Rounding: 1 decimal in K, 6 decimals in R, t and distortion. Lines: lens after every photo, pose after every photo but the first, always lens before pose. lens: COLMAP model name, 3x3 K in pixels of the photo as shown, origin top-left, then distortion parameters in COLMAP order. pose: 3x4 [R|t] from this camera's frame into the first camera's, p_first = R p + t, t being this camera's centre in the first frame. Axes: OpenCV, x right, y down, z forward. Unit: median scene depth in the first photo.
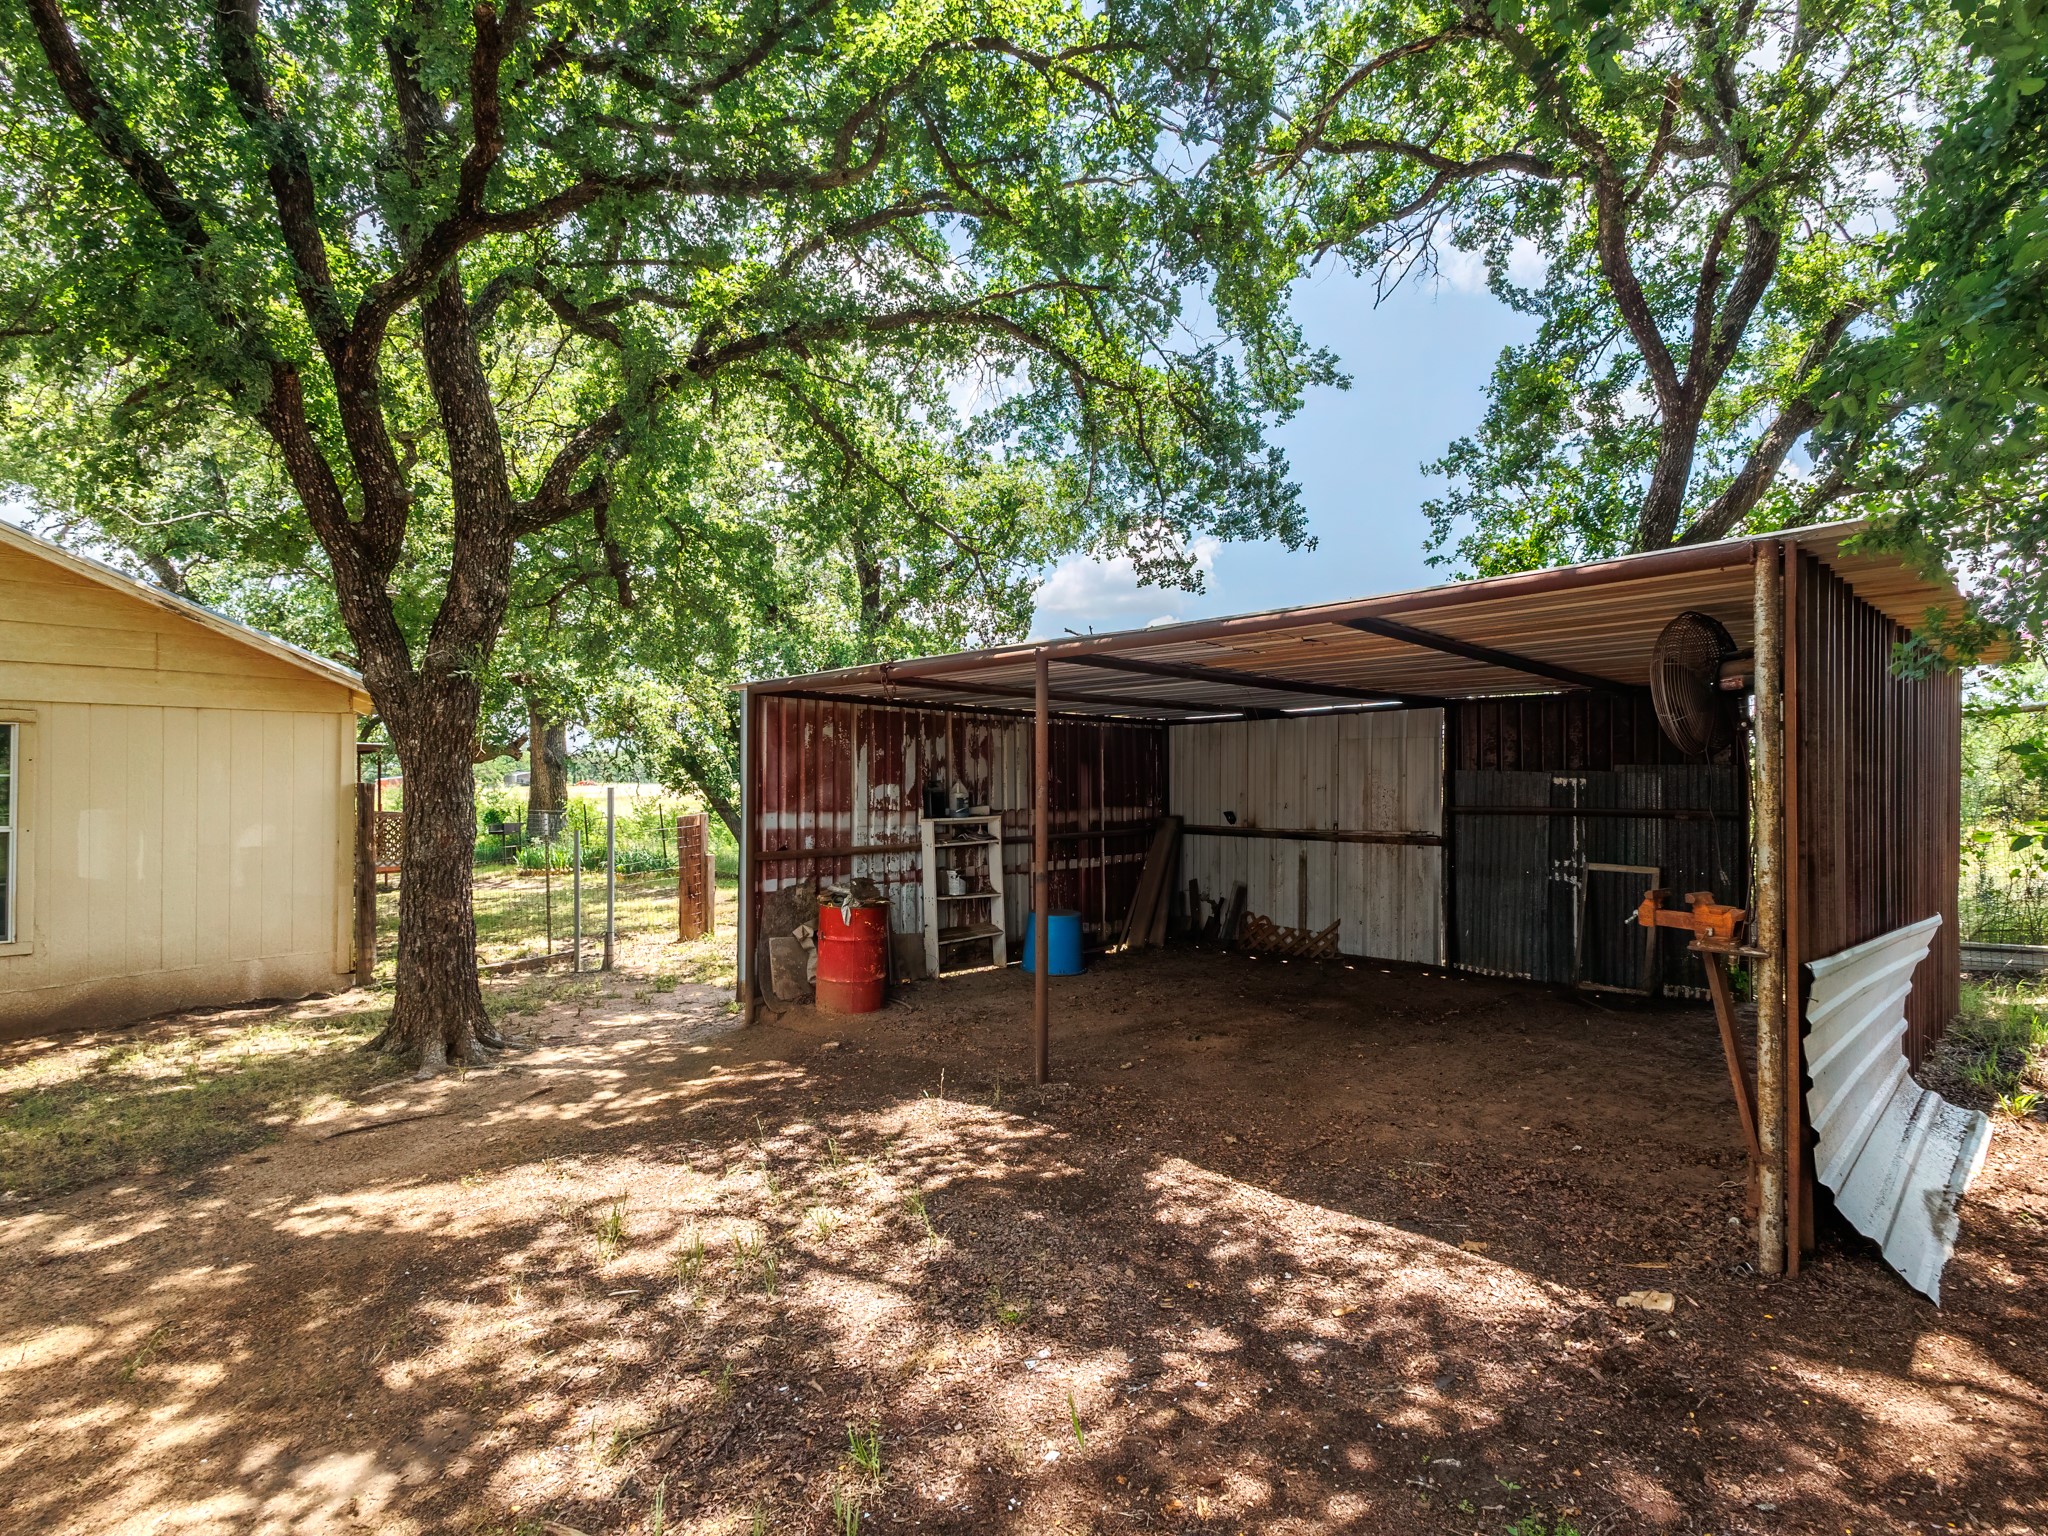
lens RADIAL K [[1048.4, 0, 1024.0], [0, 1048.4, 768.0], [0, 0, 1]] dist [0.018716, 0.000551]
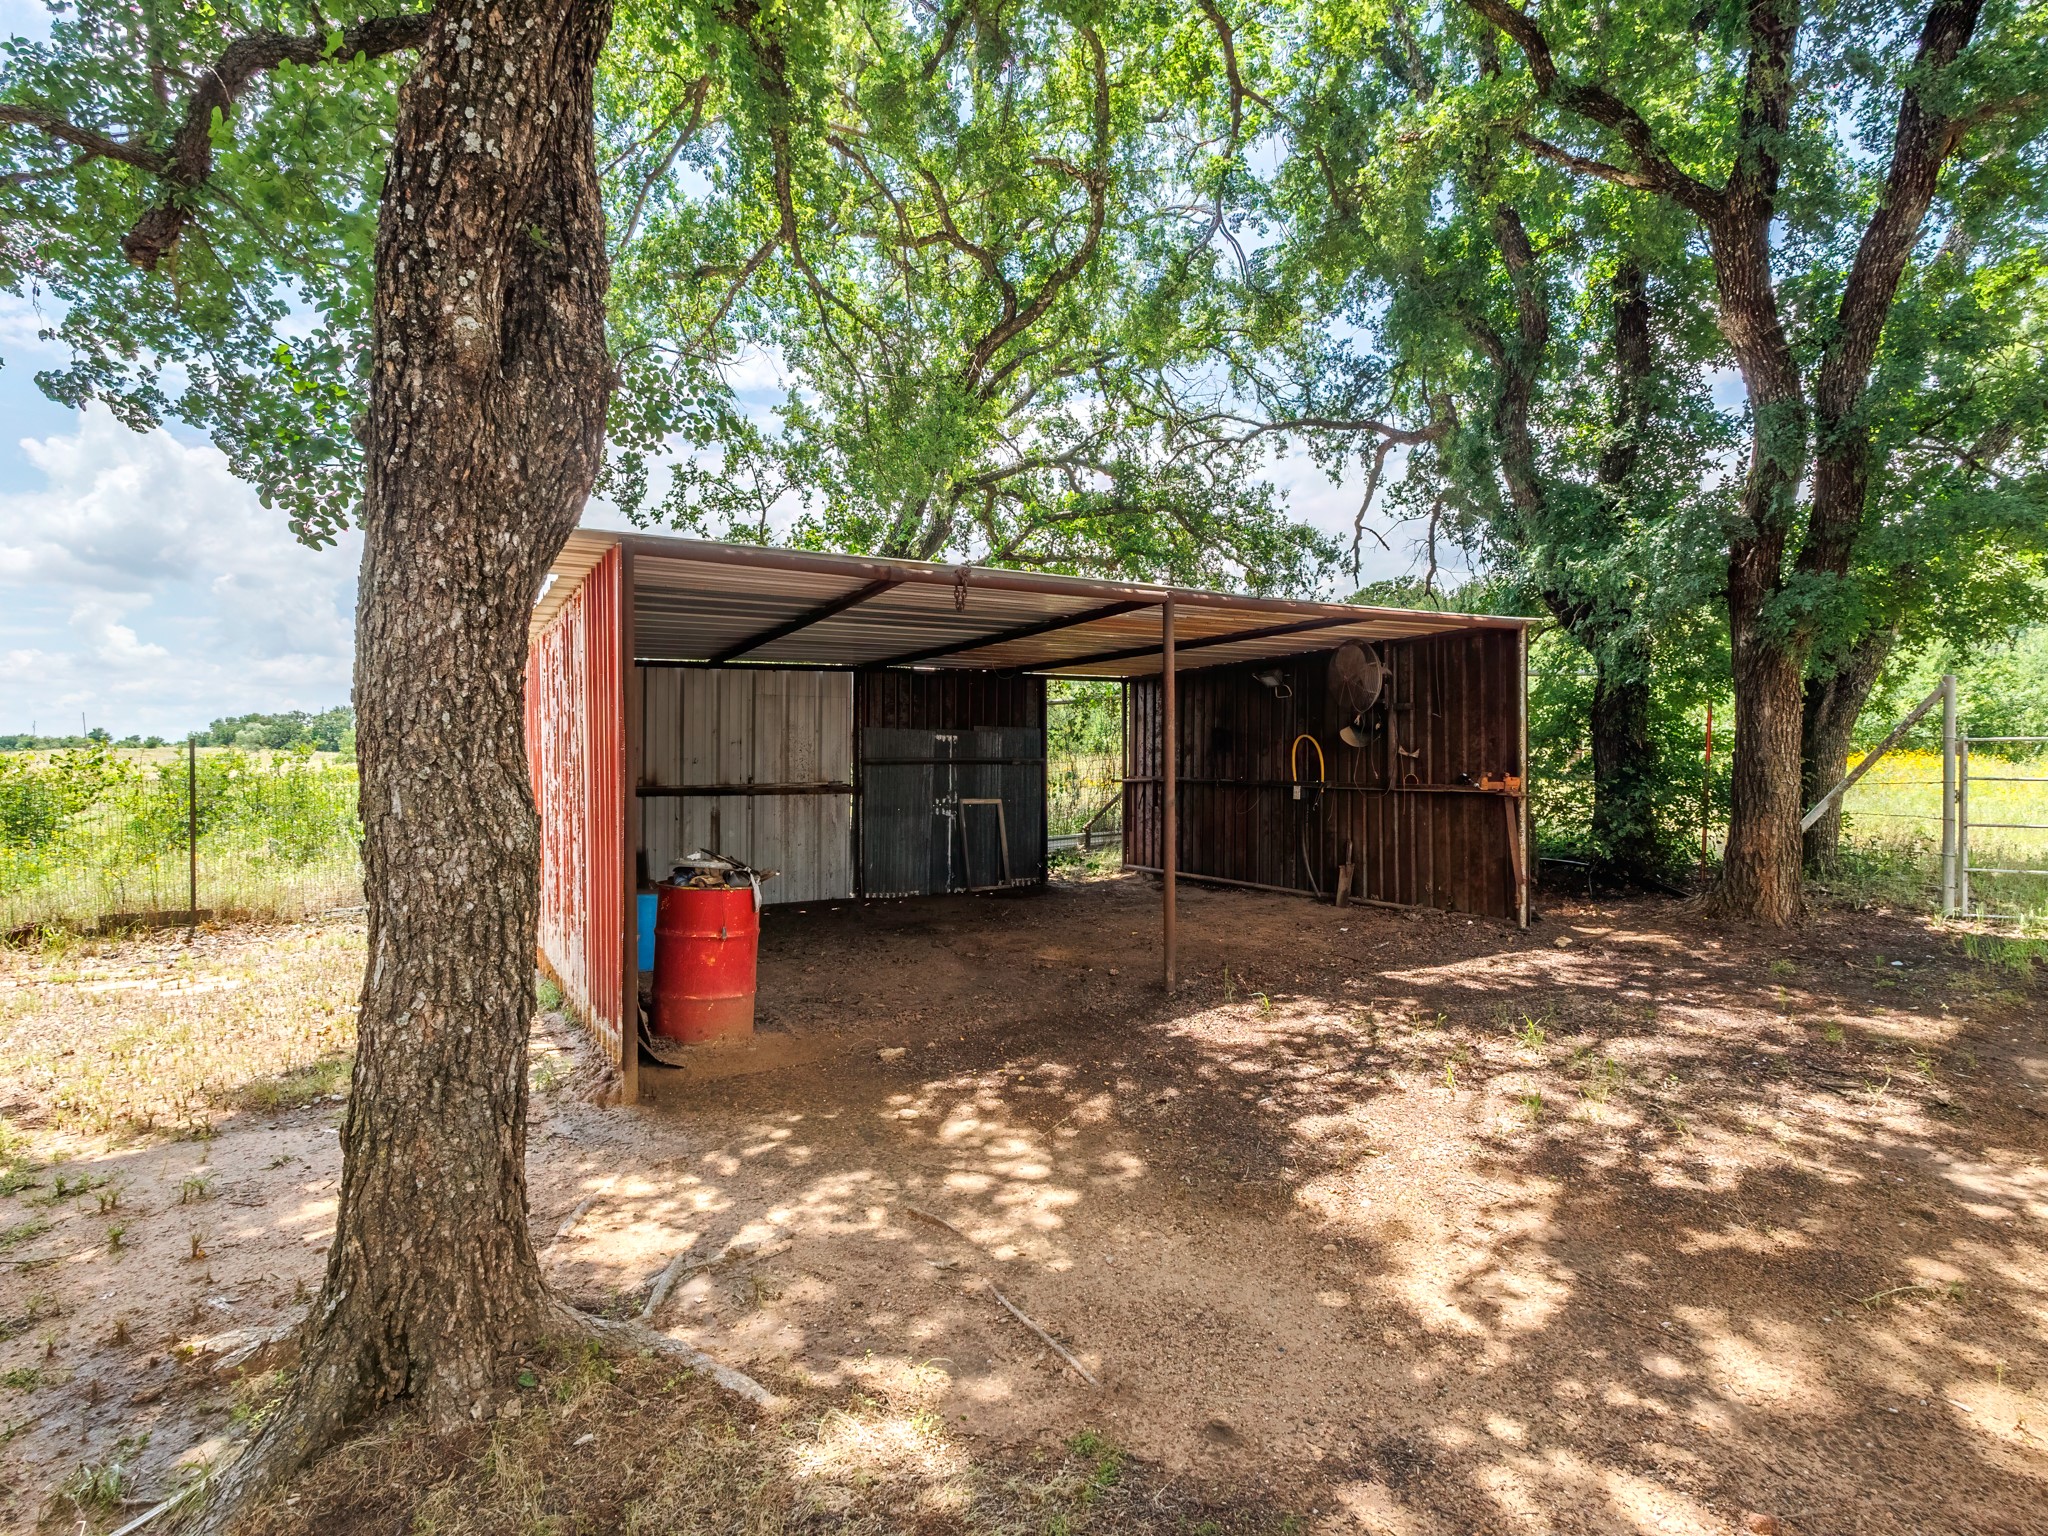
lens RADIAL K [[1048.4, 0, 1024.0], [0, 1048.4, 768.0], [0, 0, 1]] dist [0.018716, 0.000551]
pose [[0.249477, -0.004259, 0.968371, -0.884856], [-0.008073, 0.999946, 0.006477, 0.050405], [-0.968347, -0.009434, 0.249429, 0.716618]]
